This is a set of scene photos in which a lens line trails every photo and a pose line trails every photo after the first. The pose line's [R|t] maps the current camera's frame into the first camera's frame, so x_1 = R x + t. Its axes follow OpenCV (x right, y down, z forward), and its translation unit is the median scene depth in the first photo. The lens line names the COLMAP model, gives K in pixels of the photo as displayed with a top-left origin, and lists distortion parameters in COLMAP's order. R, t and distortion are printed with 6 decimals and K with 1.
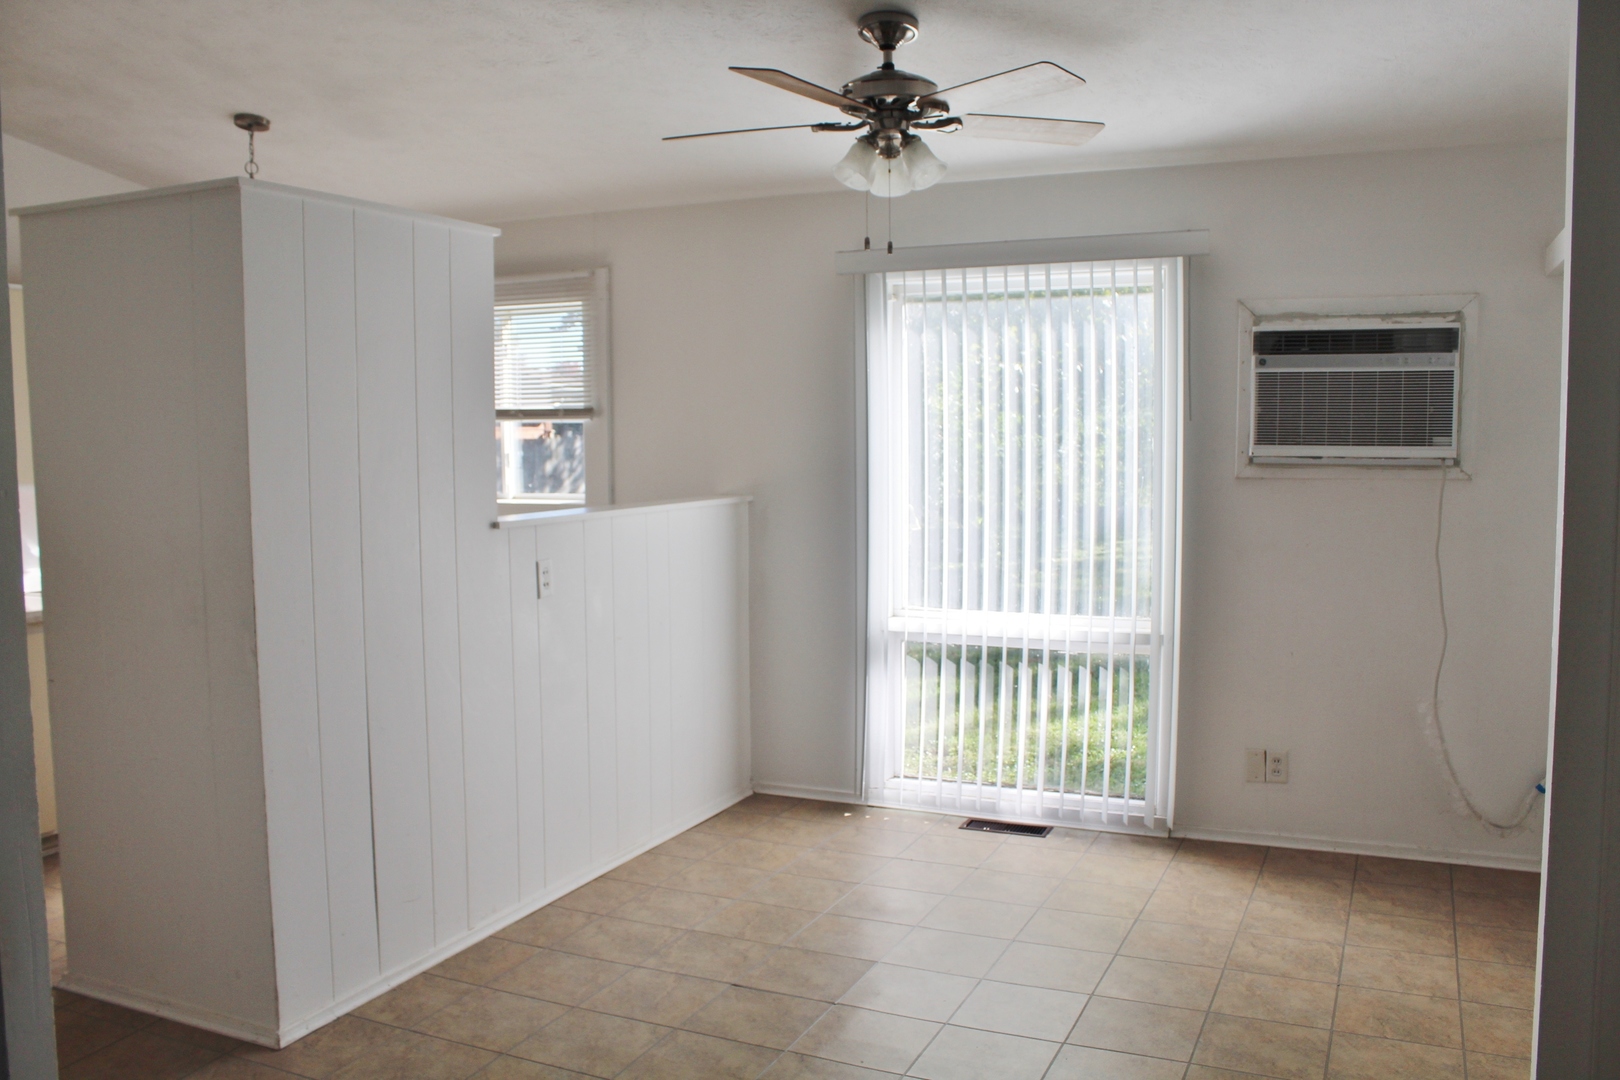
lens RADIAL K [[1359.3, 0, 810.0], [0, 1359.3, 540.0], [0, 0, 1]] dist [-0.168528, 0.149638]
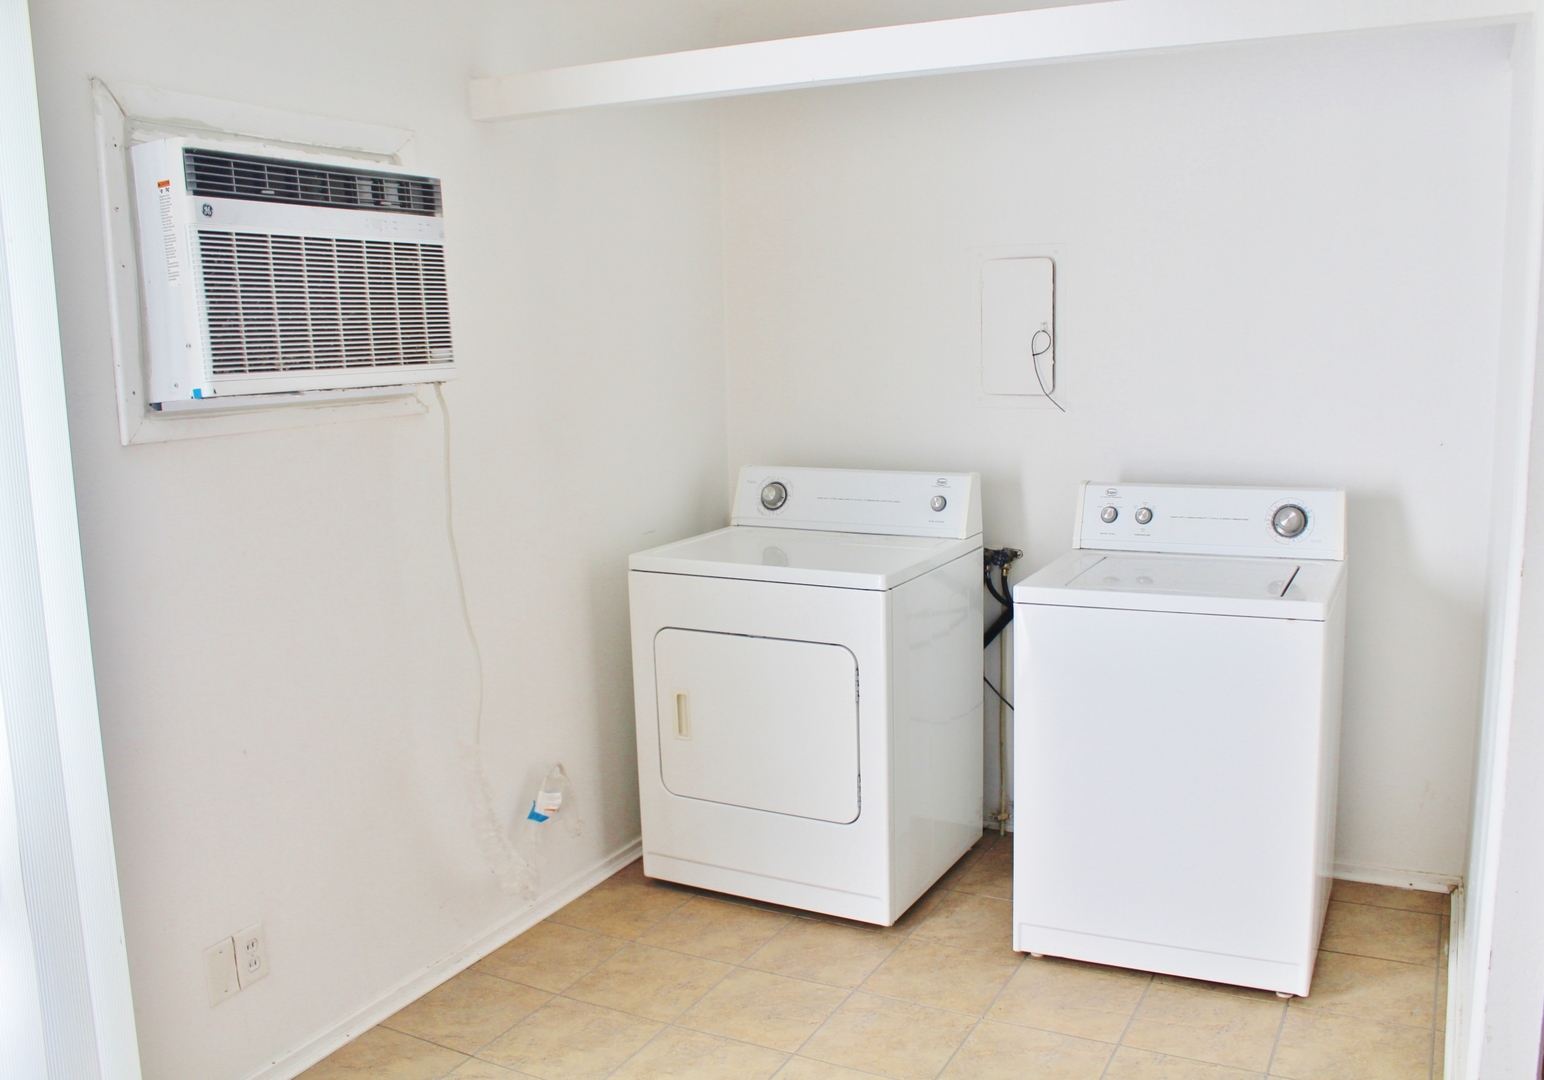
lens RADIAL K [[1344.4, 0, 772.1], [0, 1344.4, 570.3], [0, 0, 1]] dist [-0.073277, -0.002093]
pose [[0.058689, -0.168399, 0.983970, -0.163871], [0.103459, 0.981388, 0.161786, -0.058491], [-0.992901, 0.092306, 0.075019, 0.770567]]
